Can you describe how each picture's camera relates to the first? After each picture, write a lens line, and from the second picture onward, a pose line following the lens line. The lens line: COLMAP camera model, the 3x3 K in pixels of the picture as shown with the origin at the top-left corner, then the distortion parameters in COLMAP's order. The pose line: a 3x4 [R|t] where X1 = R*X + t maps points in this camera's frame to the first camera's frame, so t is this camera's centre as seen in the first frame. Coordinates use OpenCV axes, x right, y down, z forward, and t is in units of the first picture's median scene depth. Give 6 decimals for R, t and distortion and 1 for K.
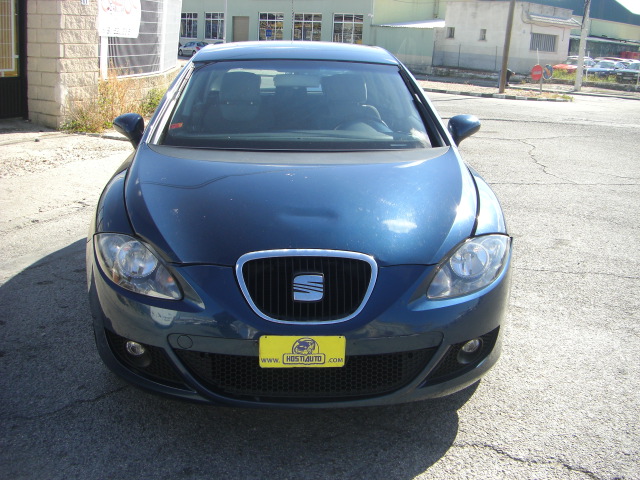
lens RADIAL K [[720.6, 0, 319.5], [0, 720.6, 239.8], [0, 0, 1]] dist [-0.139775, 0.000000]
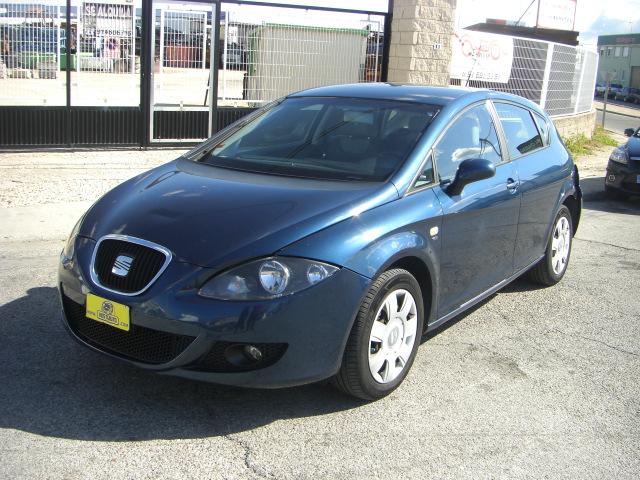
lens RADIAL K [[720.6, 0, 317.2], [0, 720.6, 238.6], [0, 0, 1]] dist [-0.139775, 0.000000]
pose [[0.773978, 0.144734, -0.616449, 0.253019], [-0.184403, 0.982850, -0.000765, -0.010961], [0.605767, 0.114267, 0.787394, 0.046348]]
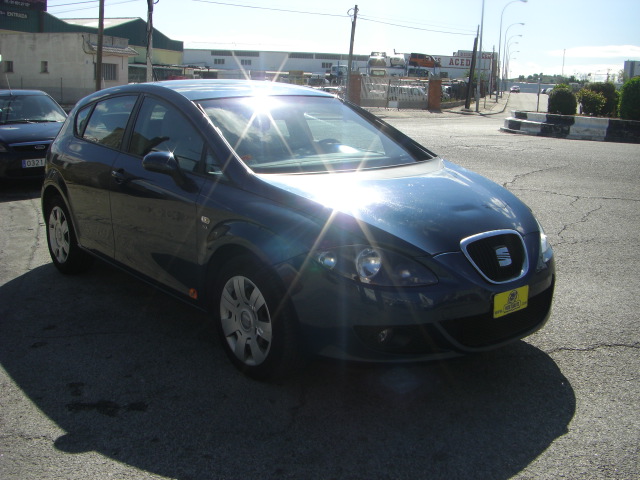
lens RADIAL K [[720.6, 0, 319.2], [0, 720.6, 240.9], [0, 0, 1]] dist [-0.139775, 0.000000]
pose [[0.802294, -0.143456, 0.579434, -0.269373], [0.164870, 0.986187, 0.015877, -0.011031], [-0.573709, 0.082793, 0.814864, 0.015272]]
